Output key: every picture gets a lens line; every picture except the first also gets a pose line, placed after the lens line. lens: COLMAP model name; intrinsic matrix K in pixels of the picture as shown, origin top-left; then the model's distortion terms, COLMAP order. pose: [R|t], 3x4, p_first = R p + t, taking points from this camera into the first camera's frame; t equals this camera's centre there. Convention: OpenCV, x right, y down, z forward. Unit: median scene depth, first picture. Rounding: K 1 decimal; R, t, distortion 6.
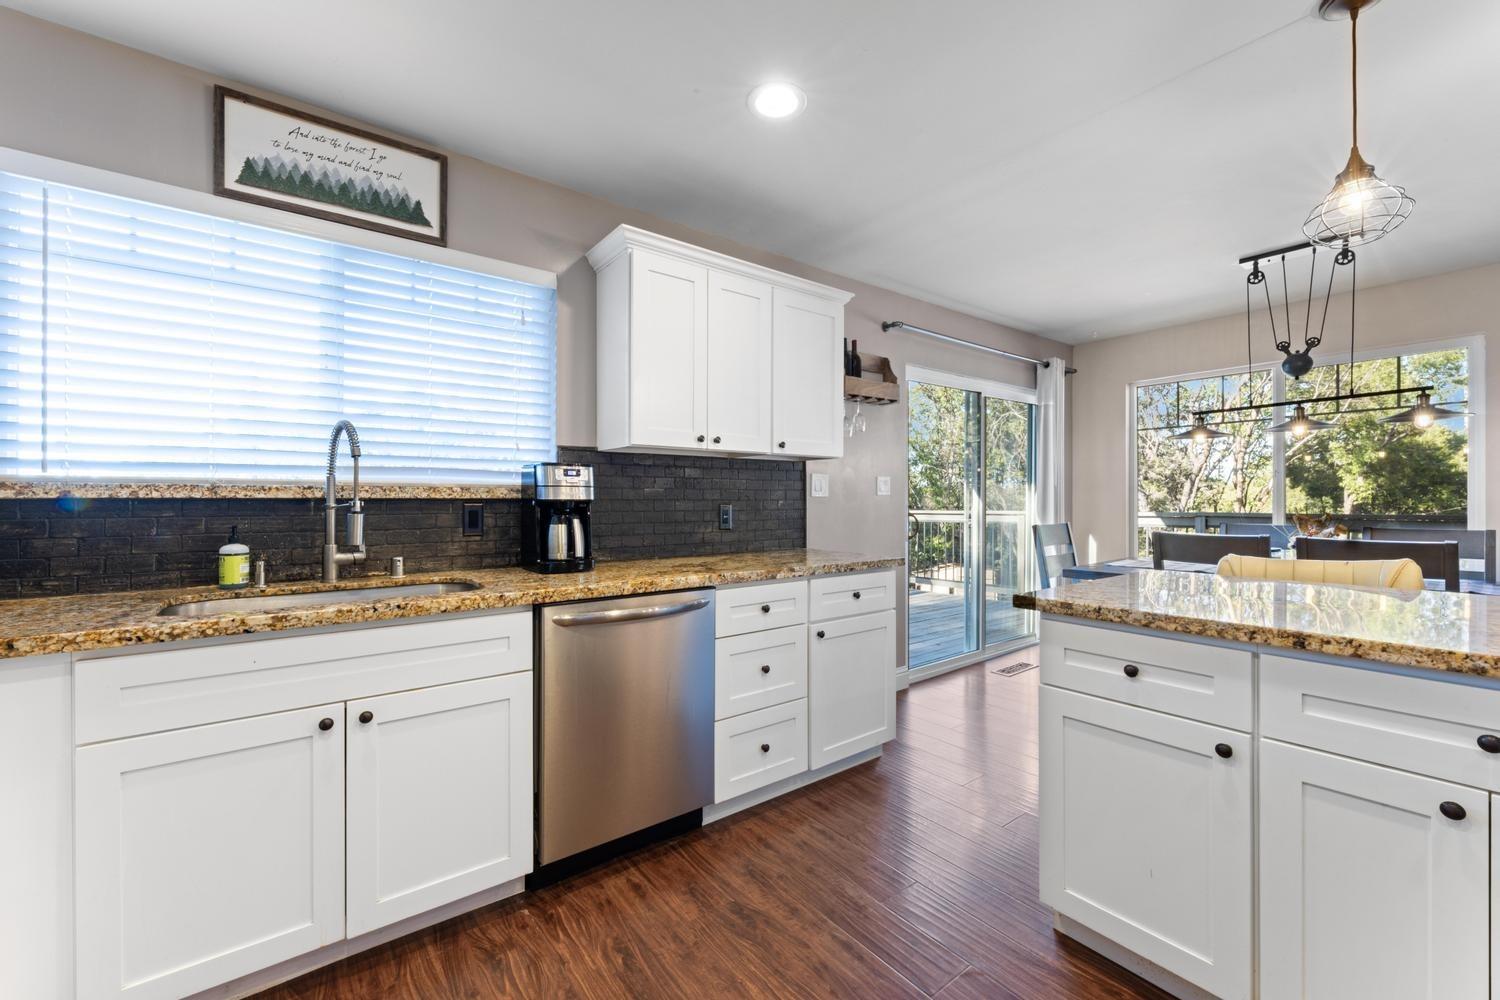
lens RADIAL K [[596.2, 0, 749.1], [0, 596.2, 497.0], [0, 0, 1]] dist [0.008746, 0.000131]
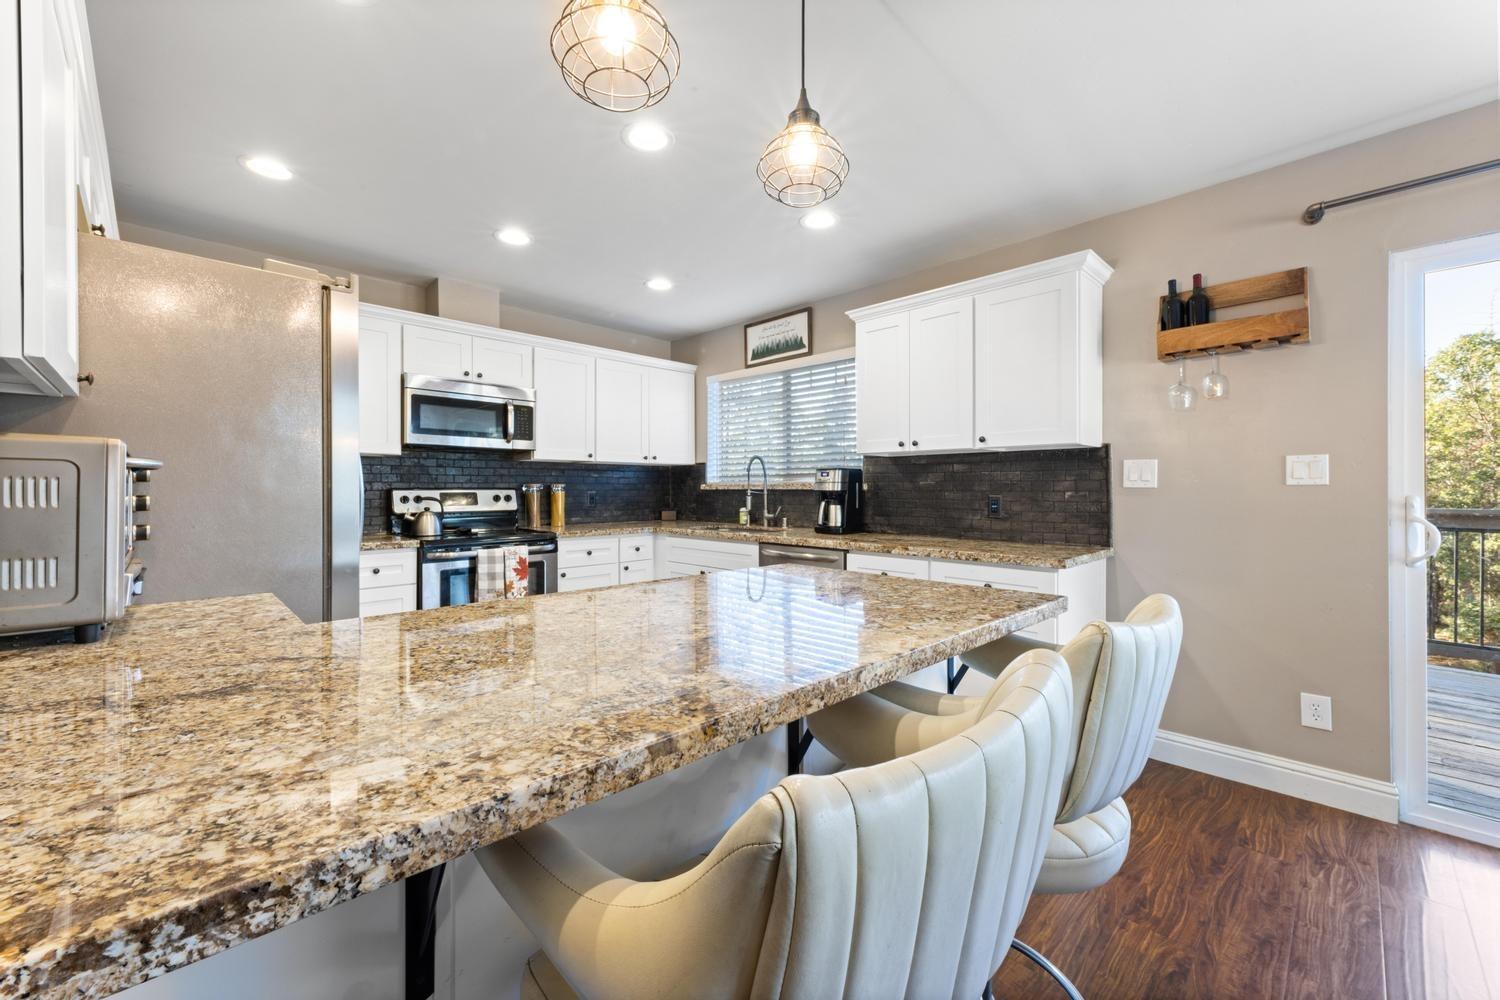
lens RADIAL K [[596.2, 0, 749.0], [0, 596.2, 492.1], [0, 0, 1]] dist [0.008746, 0.000131]
pose [[0.137986, 0.008287, -0.990400, 1.264248], [0.006187, 0.999938, 0.009229, -0.007266], [0.990415, -0.007401, 0.137926, 0.527491]]
